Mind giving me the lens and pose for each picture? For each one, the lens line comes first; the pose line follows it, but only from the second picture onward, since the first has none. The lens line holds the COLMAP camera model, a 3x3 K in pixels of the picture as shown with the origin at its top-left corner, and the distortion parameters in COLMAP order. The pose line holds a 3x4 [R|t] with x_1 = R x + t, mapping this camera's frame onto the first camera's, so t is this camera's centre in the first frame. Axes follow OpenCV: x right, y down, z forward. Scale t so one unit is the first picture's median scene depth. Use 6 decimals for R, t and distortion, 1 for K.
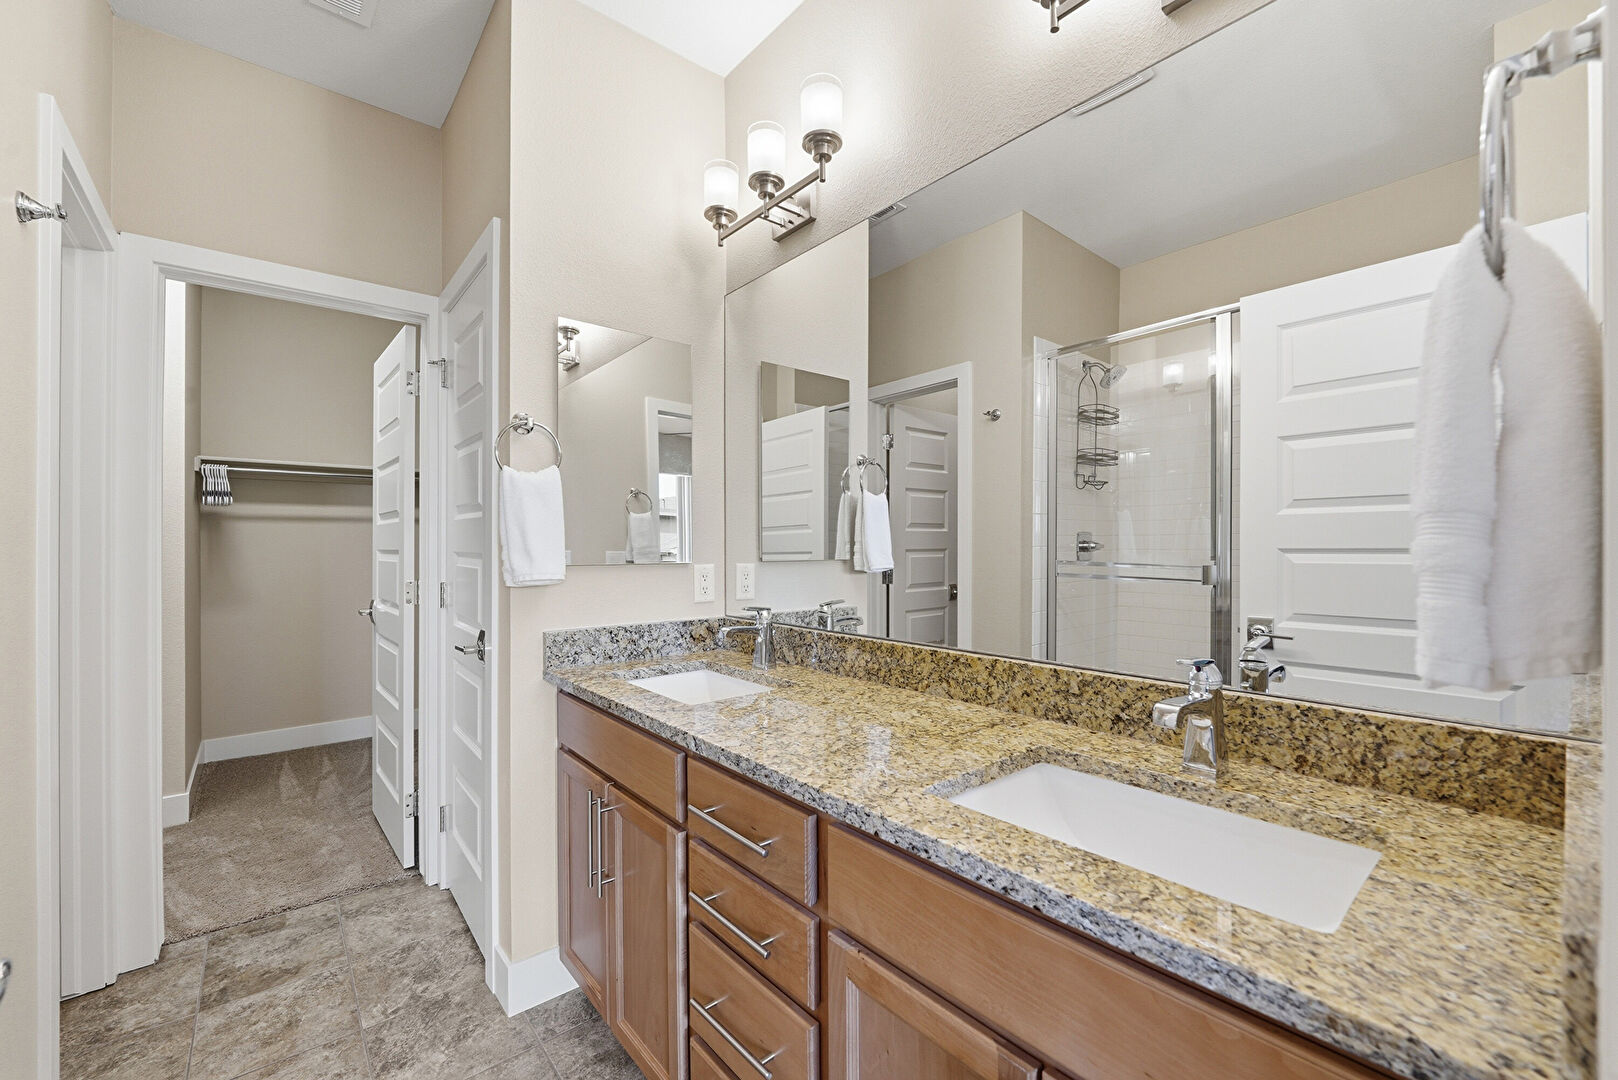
lens RADIAL K [[668.0, 0, 798.3], [0, 668.0, 551.7], [0, 0, 1]] dist [-0.000699, 0.000027]
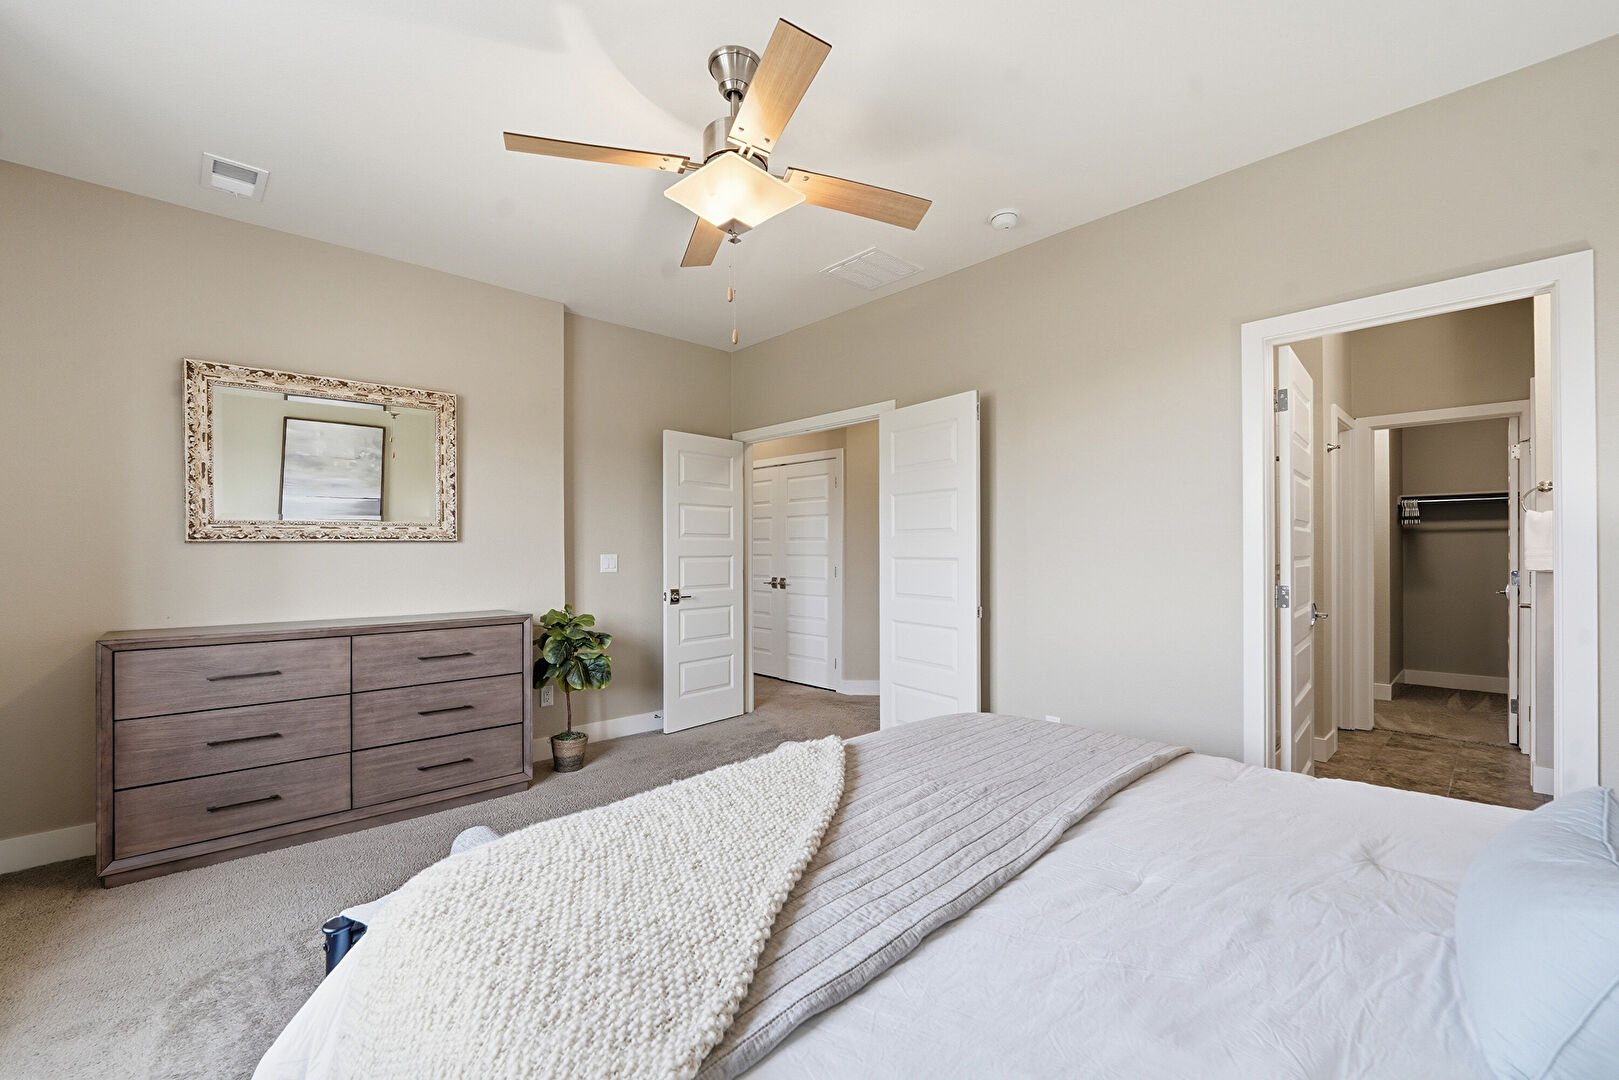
lens RADIAL K [[668.4, 0, 798.8], [0, 668.4, 551.7], [0, 0, 1]] dist [-0.000699, 0.000027]
pose [[0.079811, 0.001170, -0.996809, 0.549659], [-0.004917, 0.999988, 0.000780, 0.001503], [0.996798, 0.004839, 0.079815, -0.535611]]
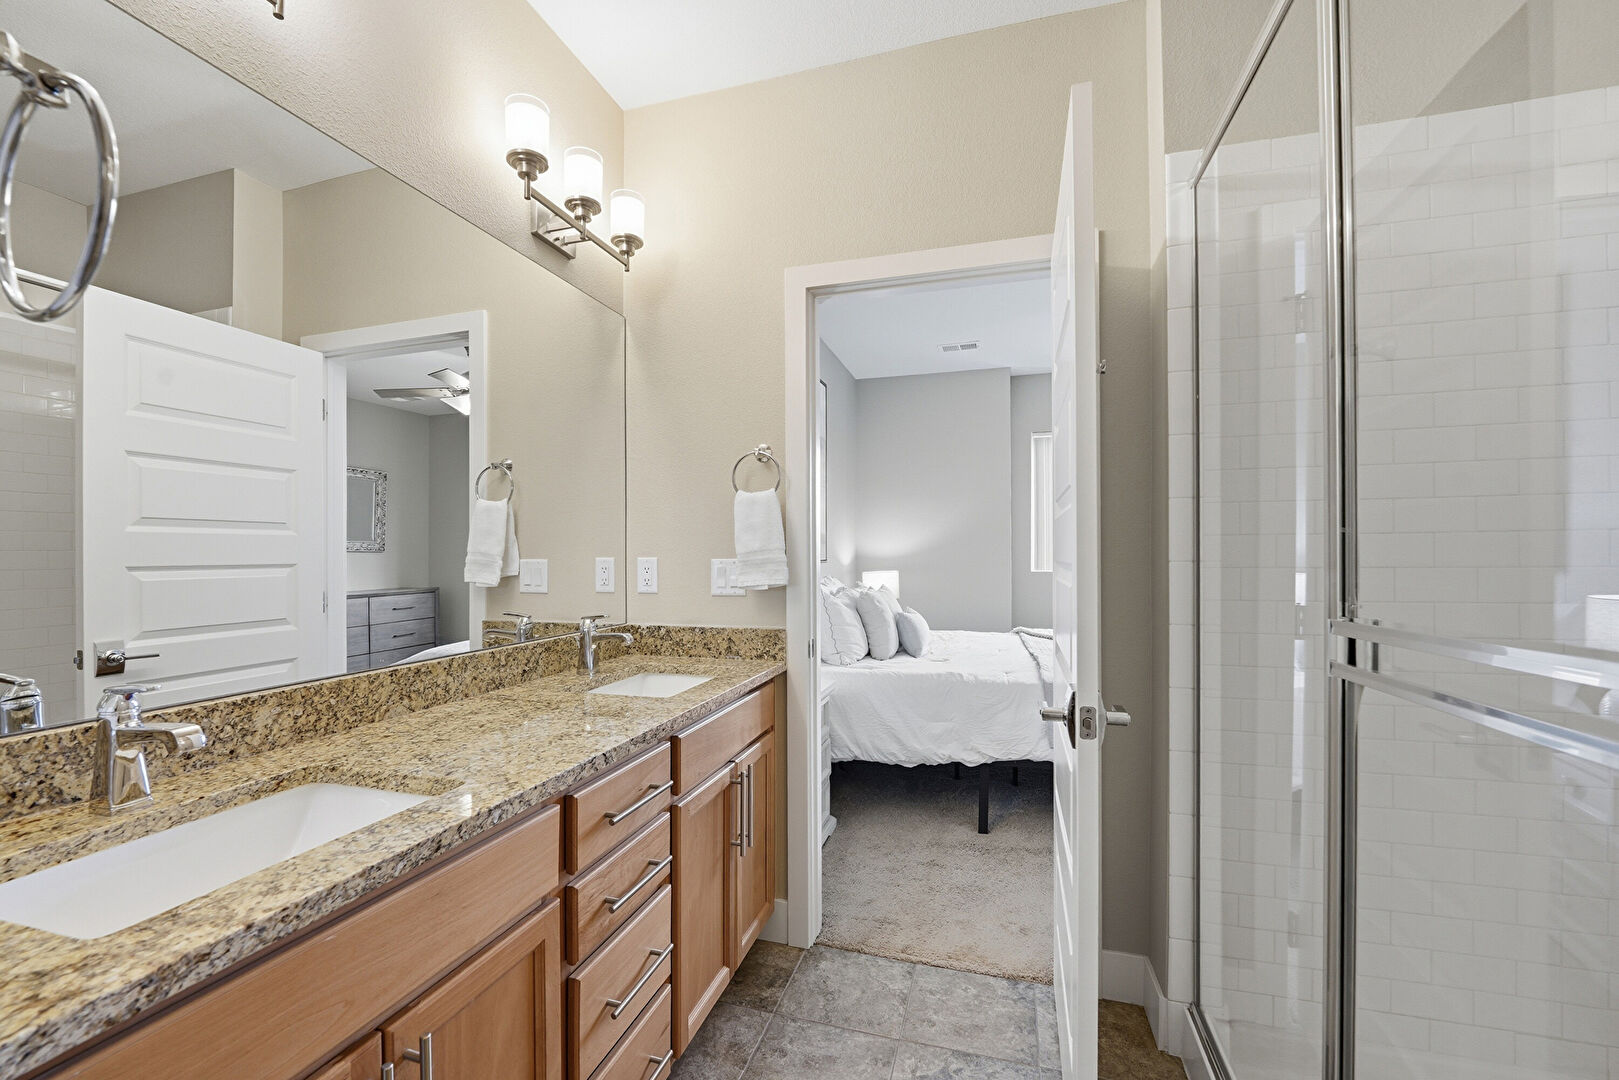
lens RADIAL K [[668.4, 0, 798.8], [0, 668.4, 551.7], [0, 0, 1]] dist [-0.000699, 0.000027]
pose [[-0.551921, 0.013822, 0.833782, -1.088619], [0.020166, 0.999791, -0.003225, -0.005770], [-0.833653, 0.015034, -0.552085, 1.255565]]
